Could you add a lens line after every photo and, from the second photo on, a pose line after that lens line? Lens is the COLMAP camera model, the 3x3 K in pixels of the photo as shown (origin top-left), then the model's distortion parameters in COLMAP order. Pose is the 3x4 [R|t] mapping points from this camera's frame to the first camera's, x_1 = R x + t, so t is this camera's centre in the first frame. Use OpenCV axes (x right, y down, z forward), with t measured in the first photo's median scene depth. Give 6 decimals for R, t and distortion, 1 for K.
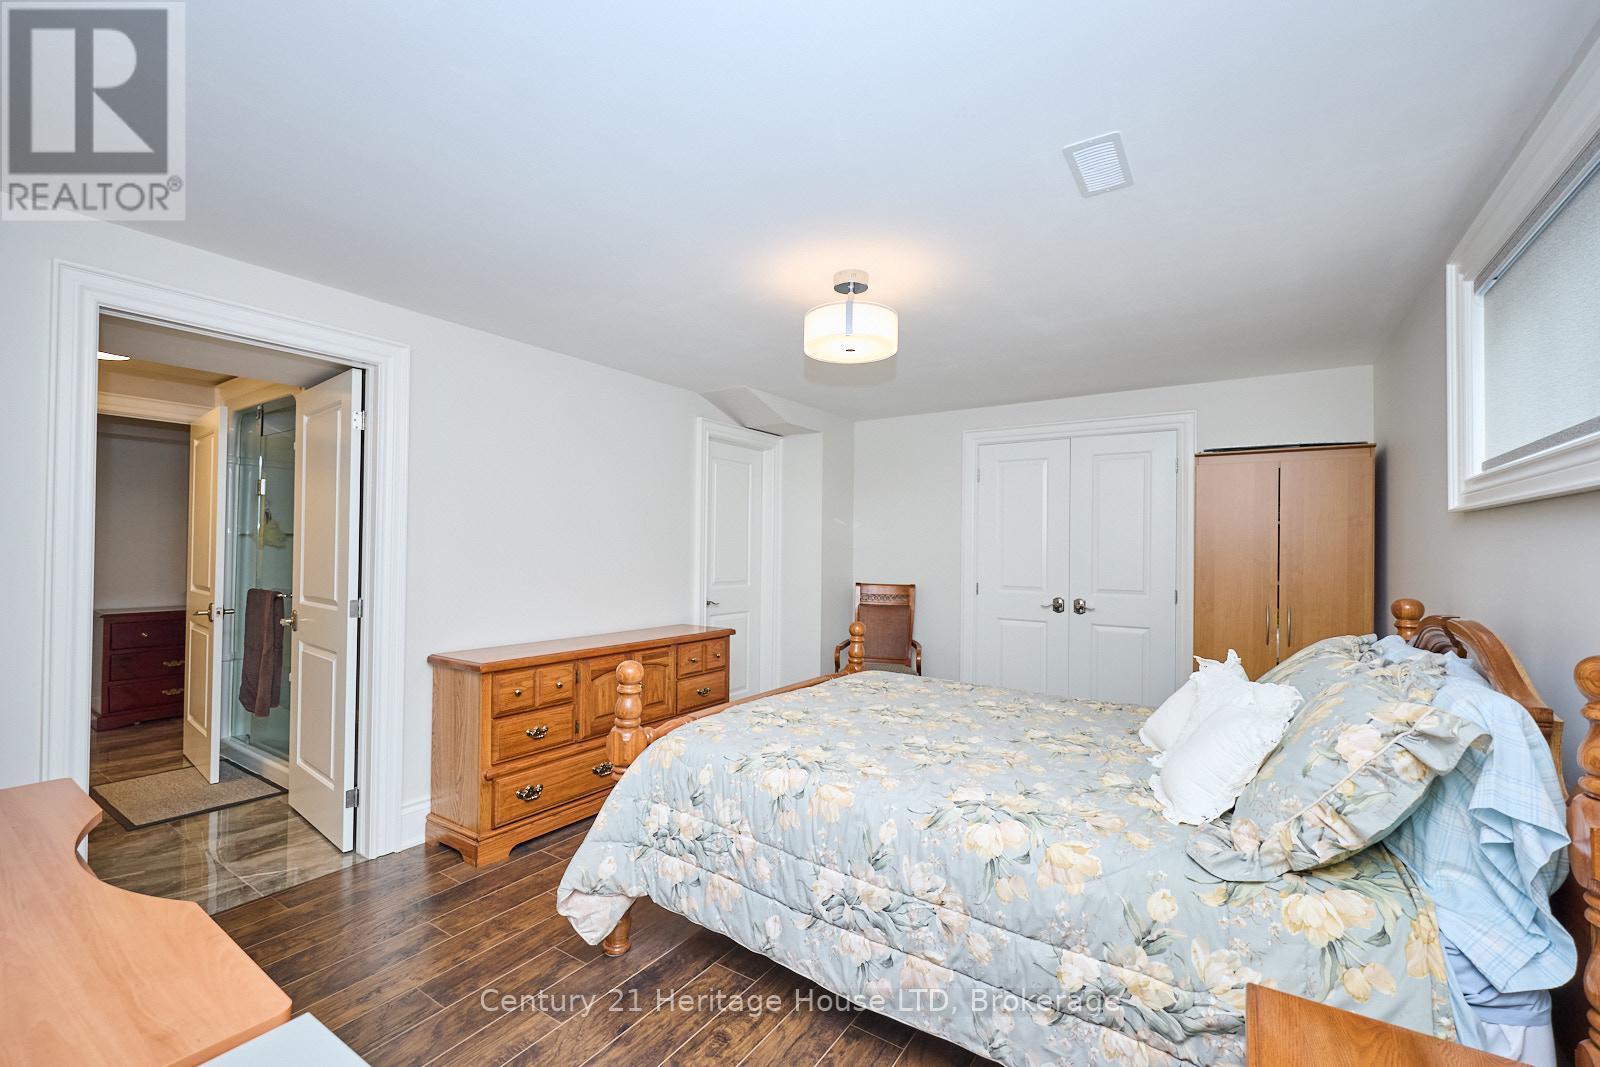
lens RADIAL K [[659.3, 0, 795.9], [0, 659.3, 541.5], [0, 0, 1]] dist [0.003805, 0.000398]
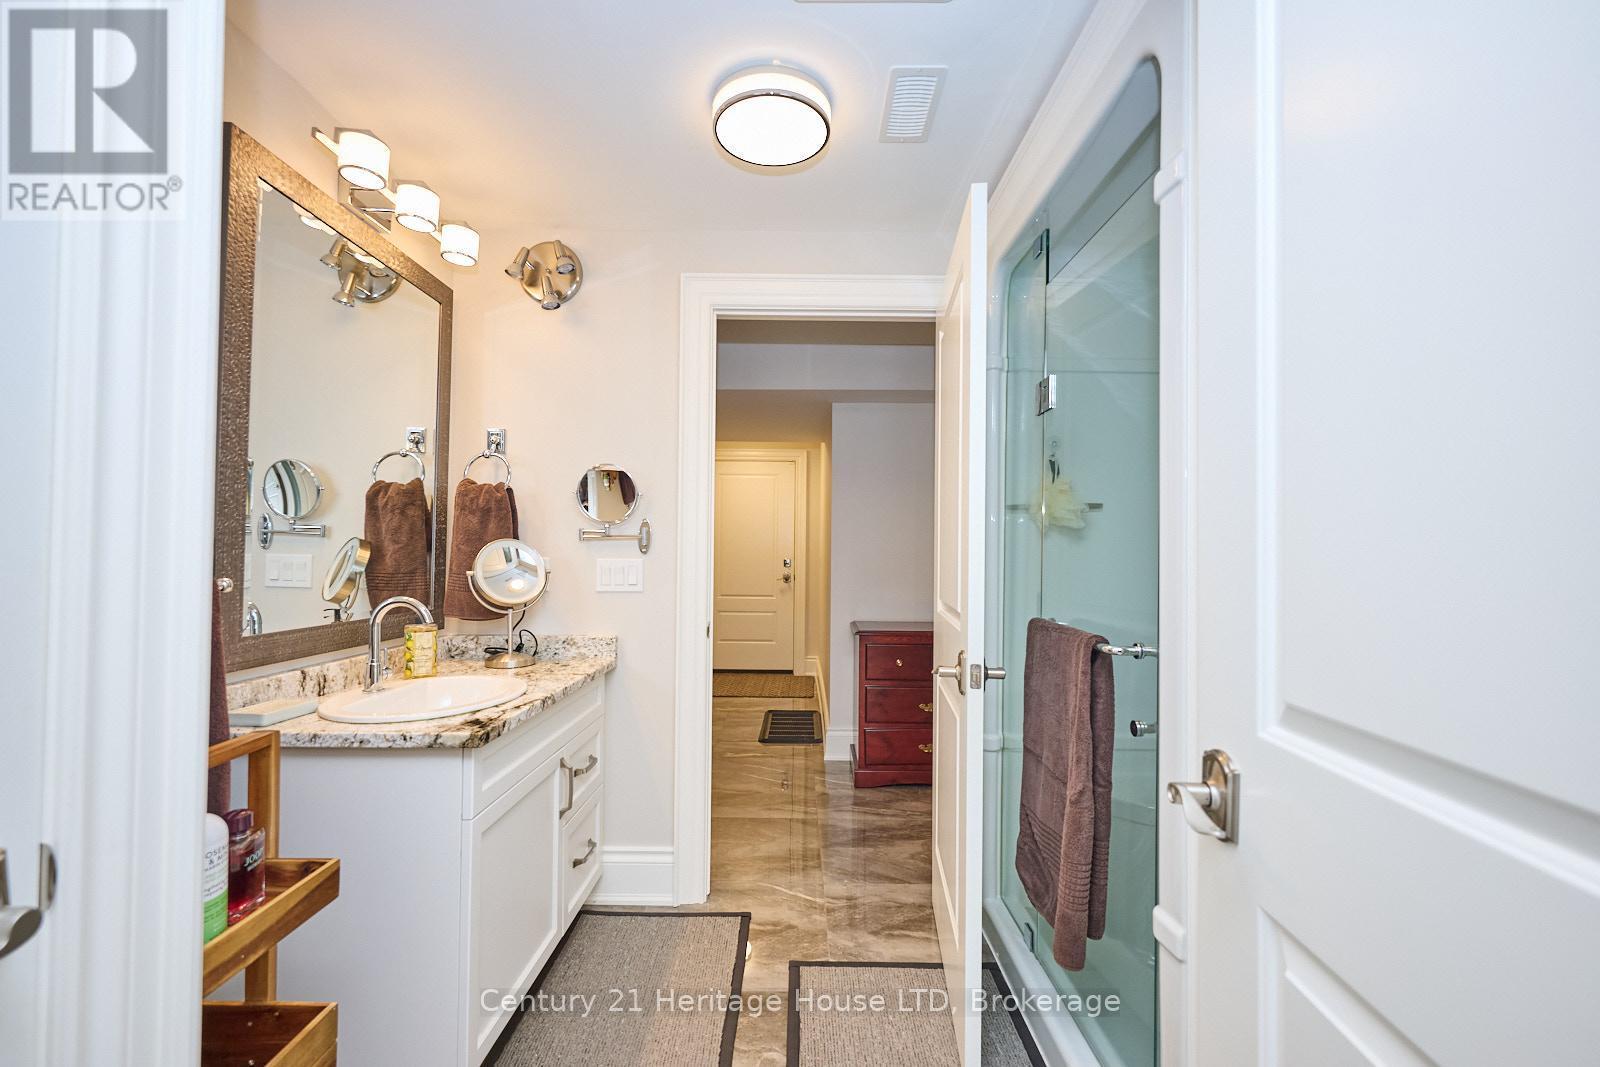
lens RADIAL K [[659.3, 0, 795.9], [0, 659.3, 541.5], [0, 0, 1]] dist [0.003805, 0.000398]
pose [[0.542342, -0.016225, -0.840001, -0.527788], [0.005221, 0.999859, -0.015941, 0.025737], [0.840142, 0.004260, 0.542350, 0.613943]]
